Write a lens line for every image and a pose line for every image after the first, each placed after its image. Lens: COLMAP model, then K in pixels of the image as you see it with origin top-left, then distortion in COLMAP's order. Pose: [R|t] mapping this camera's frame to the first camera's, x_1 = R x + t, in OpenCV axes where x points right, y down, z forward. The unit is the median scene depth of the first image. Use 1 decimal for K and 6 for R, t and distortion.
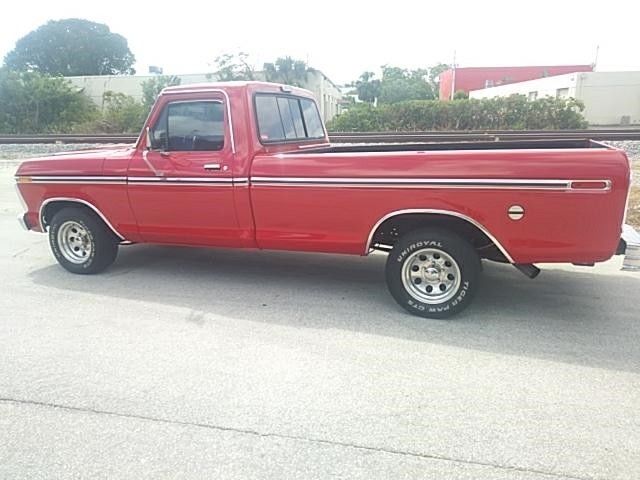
lens RADIAL K [[498.4, 0, 316.6], [0, 498.4, 240.2], [0, 0, 1]] dist [0.033594, -0.050268]
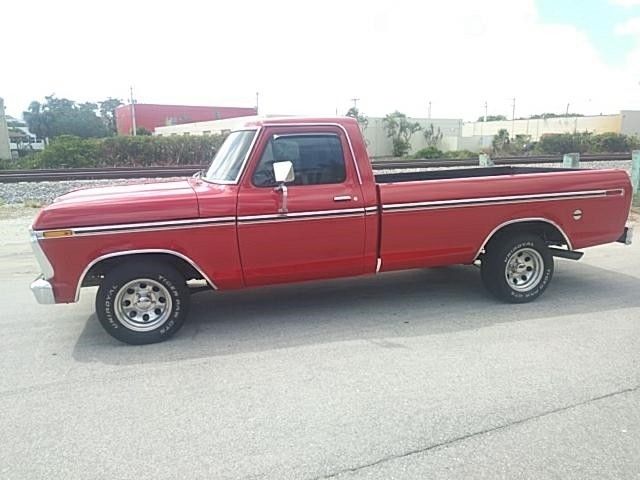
lens RADIAL K [[498.4, 0, 316.6], [0, 498.4, 240.2], [0, 0, 1]] dist [0.033594, -0.050268]
pose [[0.803809, -0.104660, 0.585609, -0.713749], [0.144173, 0.989328, -0.021080, -0.040832], [-0.577153, 0.101373, 0.810319, 0.182266]]
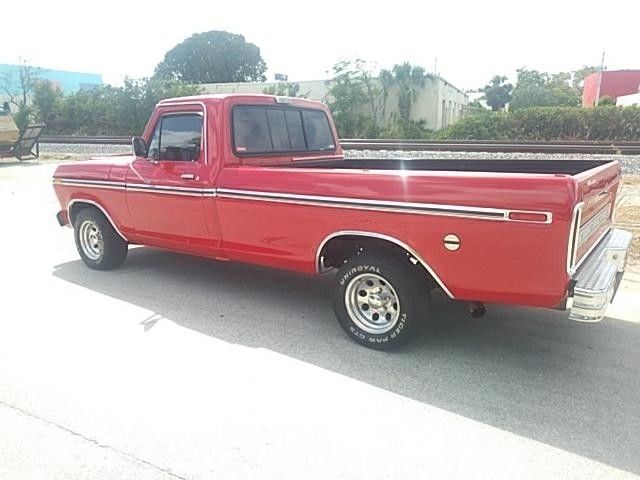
lens RADIAL K [[501.6, 0, 316.5], [0, 501.6, 239.9], [0, 0, 1]] dist [0.029606, -0.056517]
pose [[0.968706, 0.066790, -0.239055, 0.254724], [-0.069645, 0.997566, -0.003506, -0.026322], [0.238239, 0.020045, 0.971000, 0.049666]]
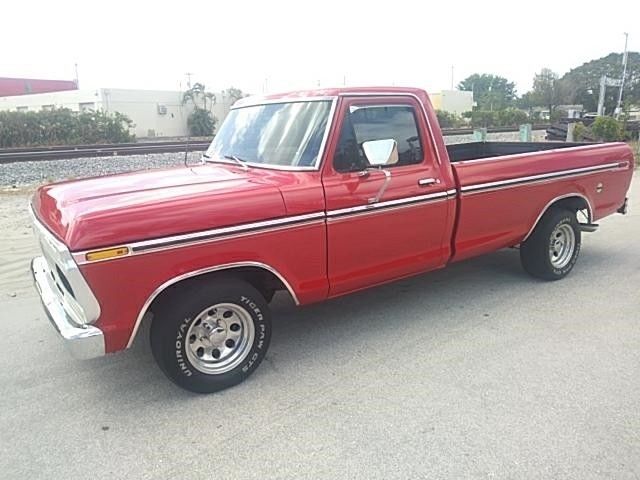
lens RADIAL K [[501.6, 0, 316.5], [0, 501.6, 239.9], [0, 0, 1]] dist [0.029606, -0.056517]
pose [[0.568976, -0.184716, 0.801340, -0.867647], [0.208593, 0.974995, 0.076637, -0.129955], [-0.795459, 0.123549, 0.593279, 0.540824]]
